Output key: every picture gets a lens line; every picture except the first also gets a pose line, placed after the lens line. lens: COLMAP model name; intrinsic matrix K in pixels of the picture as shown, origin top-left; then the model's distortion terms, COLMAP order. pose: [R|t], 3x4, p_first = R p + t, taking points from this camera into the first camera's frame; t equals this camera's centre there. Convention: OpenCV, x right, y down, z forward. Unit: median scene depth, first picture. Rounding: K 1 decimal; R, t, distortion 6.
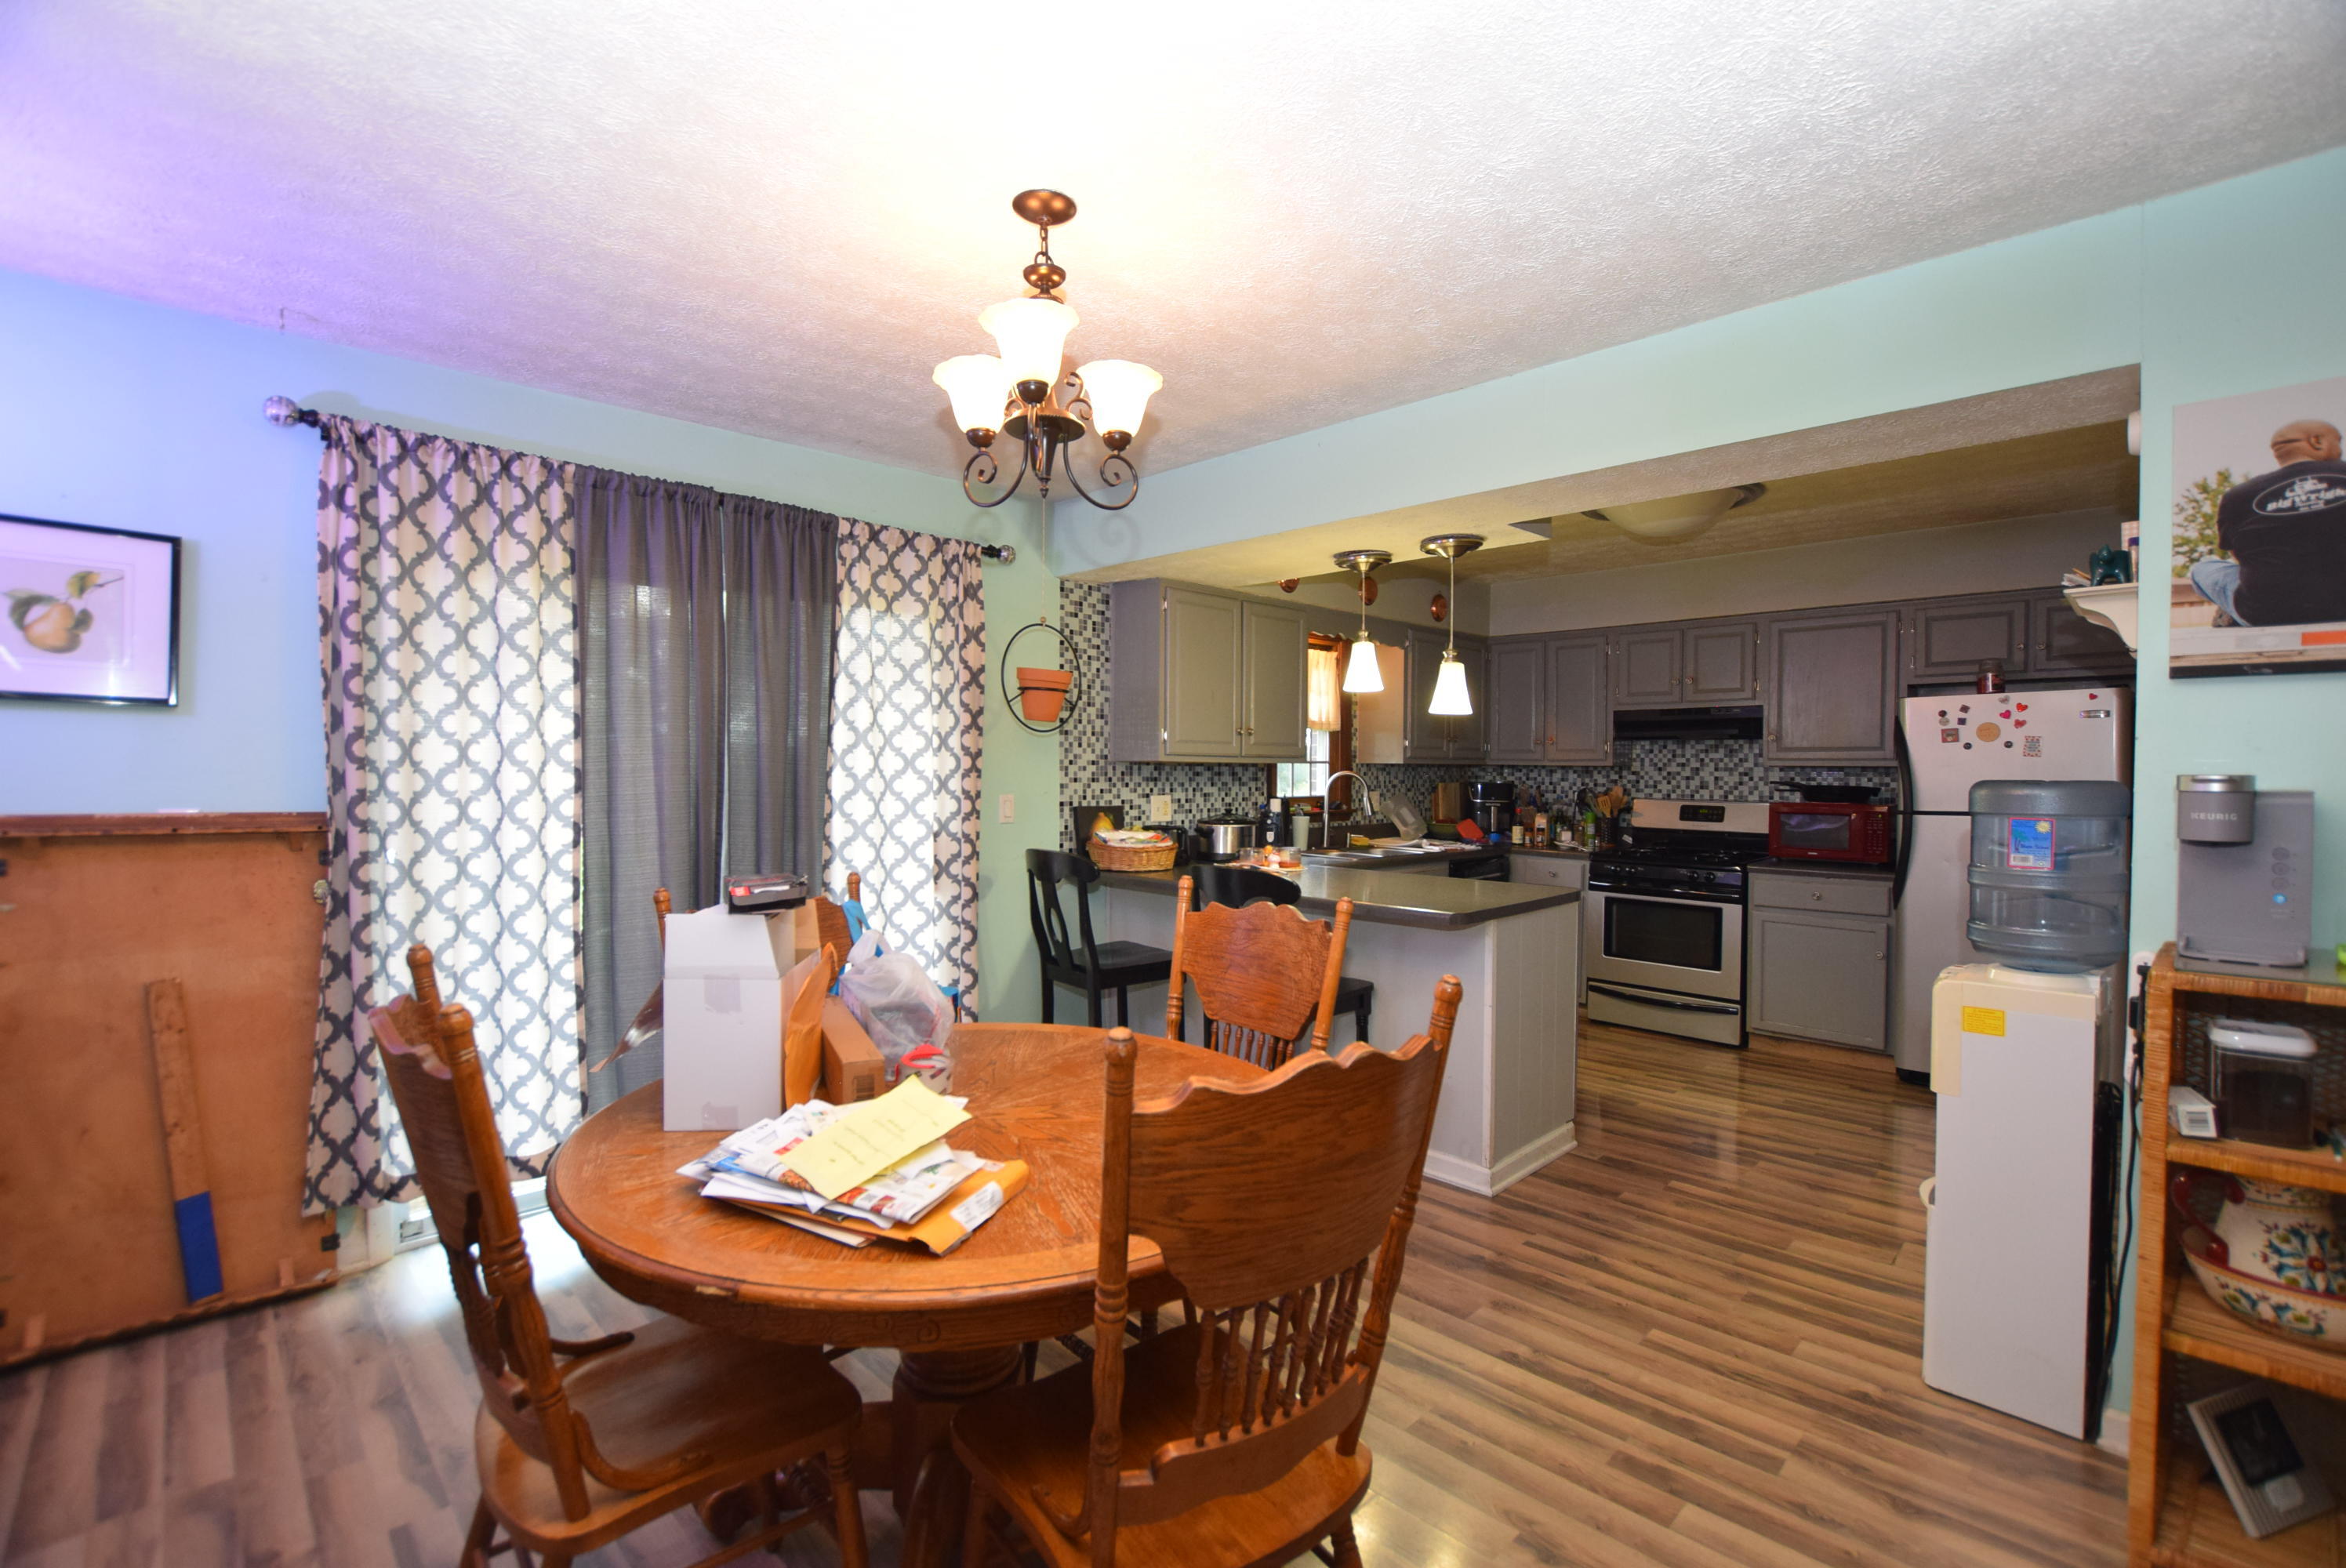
lens RADIAL K [[1033.6, 0, 1170.8], [0, 1033.6, 788.9], [0, 0, 1]] dist [-0.029045, 0.004023]
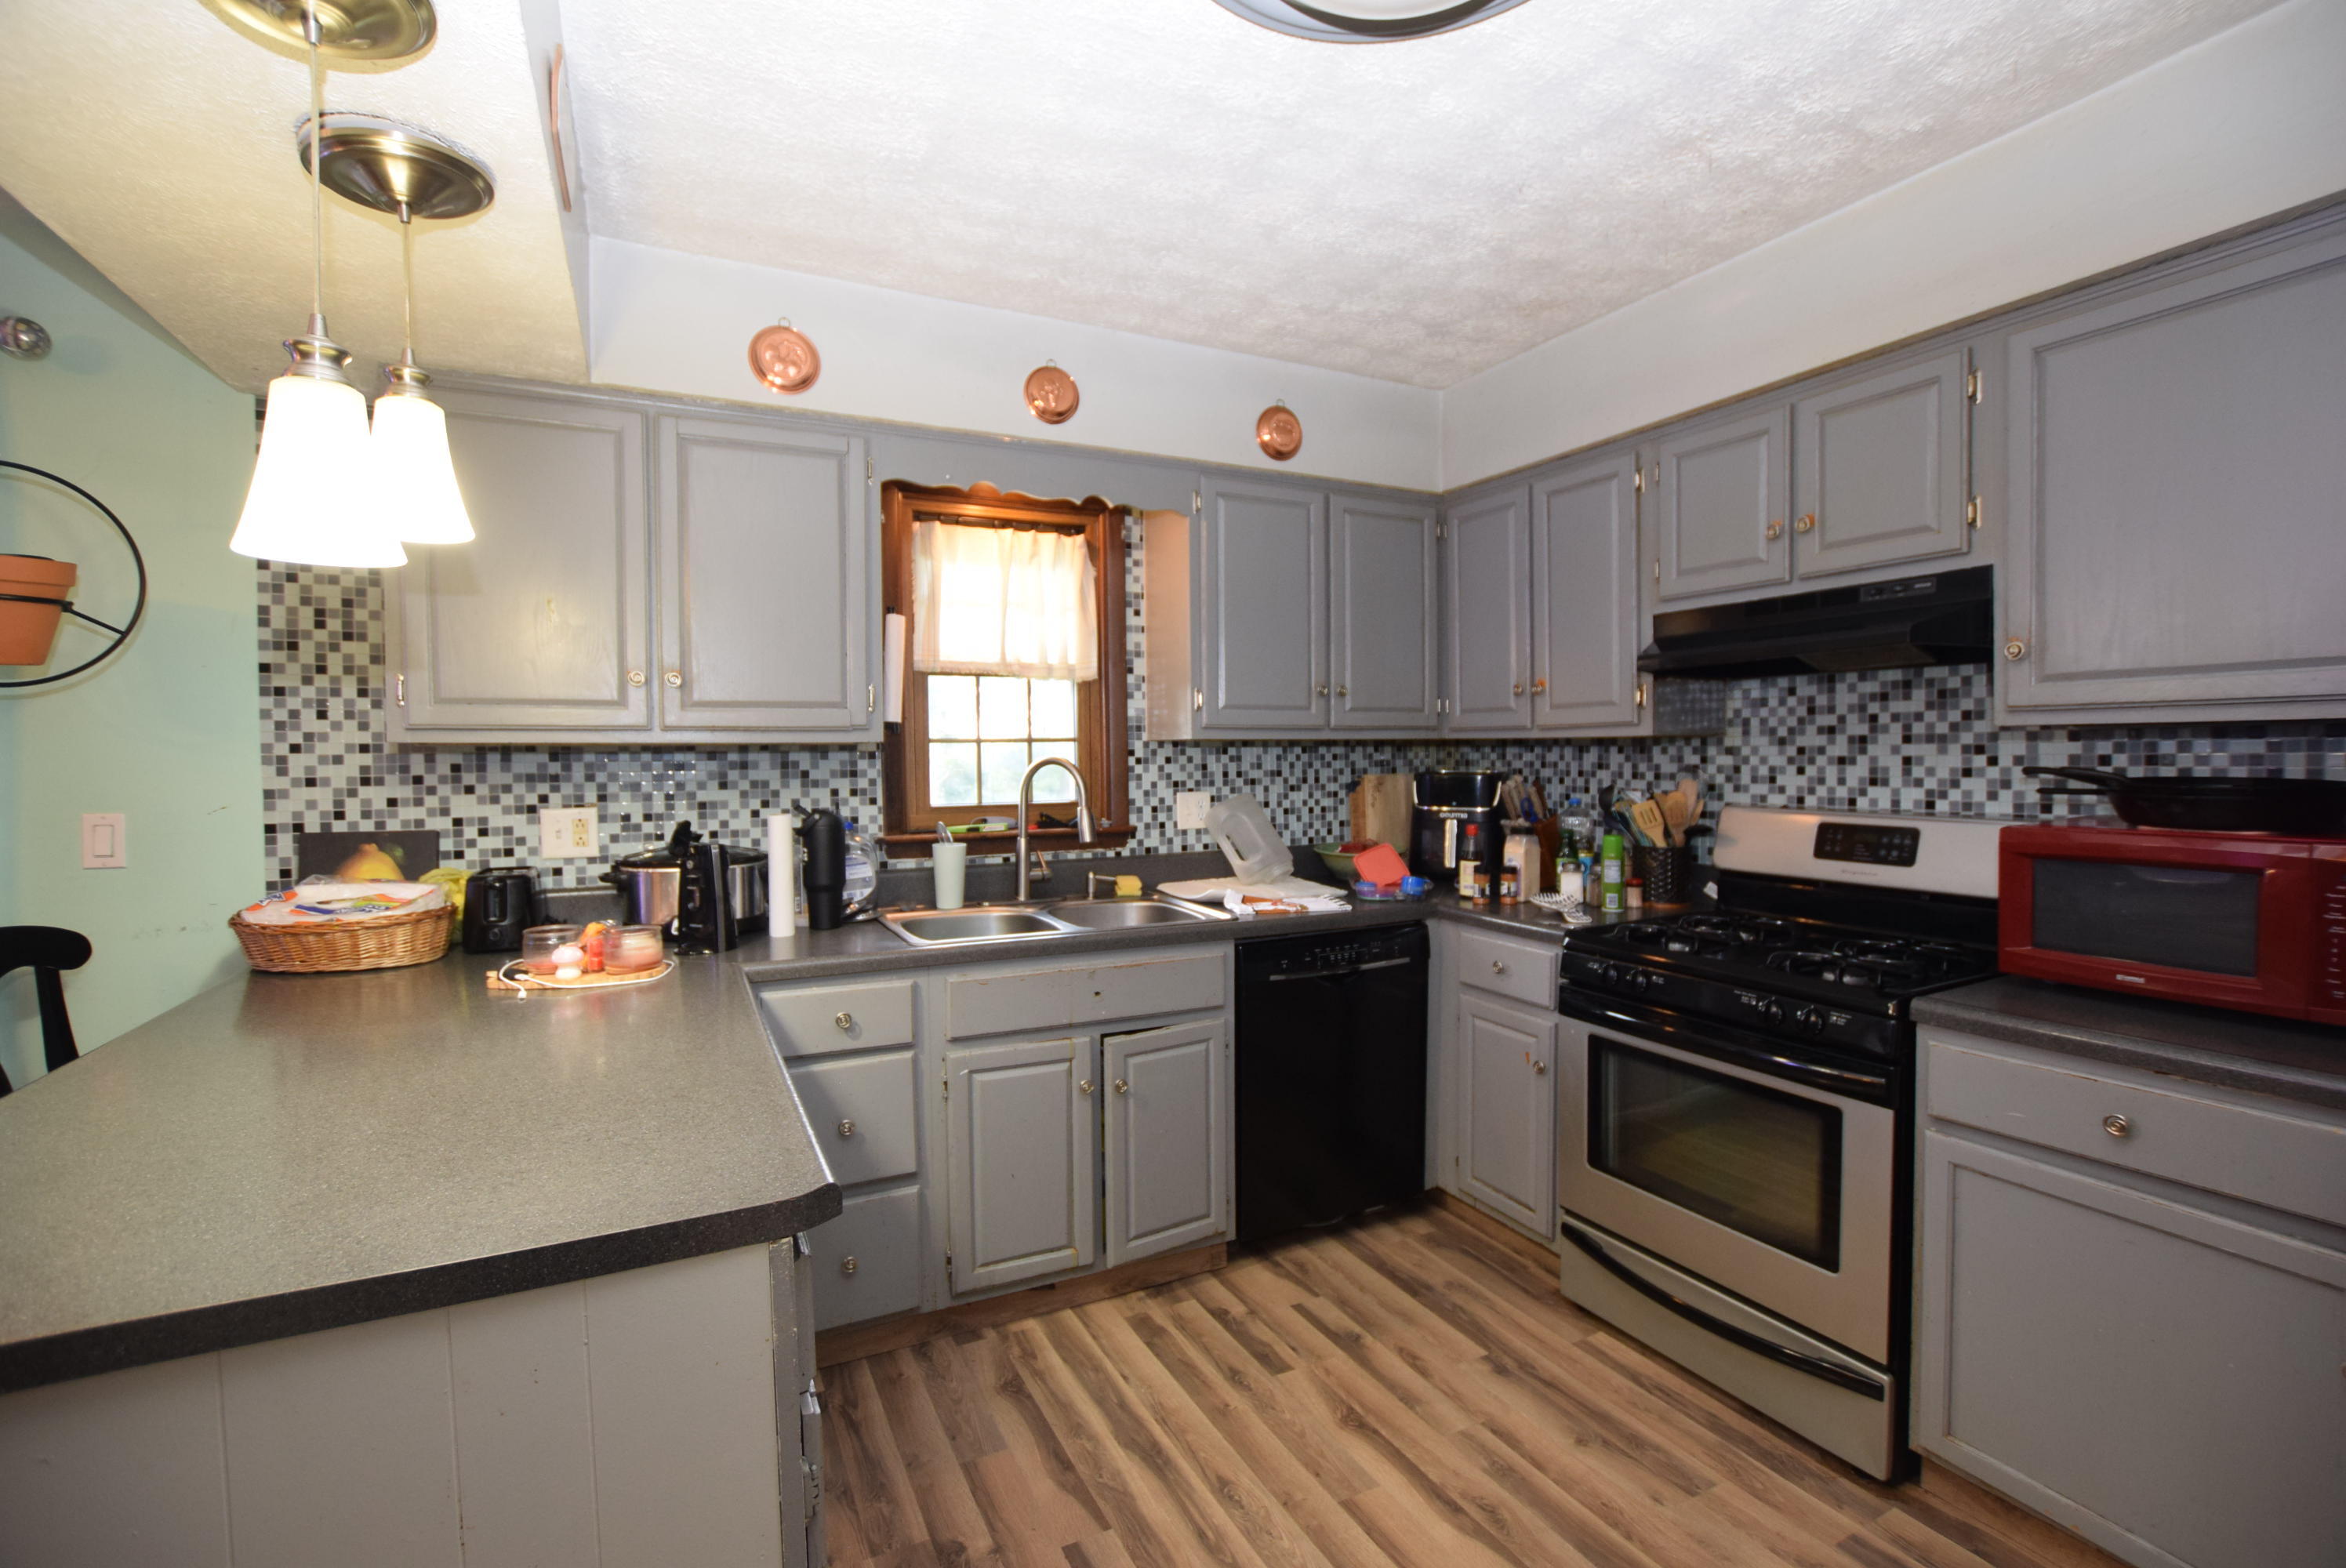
lens RADIAL K [[1033.6, 0, 1175.1], [0, 1033.6, 785.3], [0, 0, 1]] dist [-0.029045, 0.004023]
pose [[0.950154, -0.004989, -0.311740, 0.402547], [0.008131, 0.999928, 0.008779, -0.006710], [0.311673, -0.010876, 0.950127, 0.544593]]
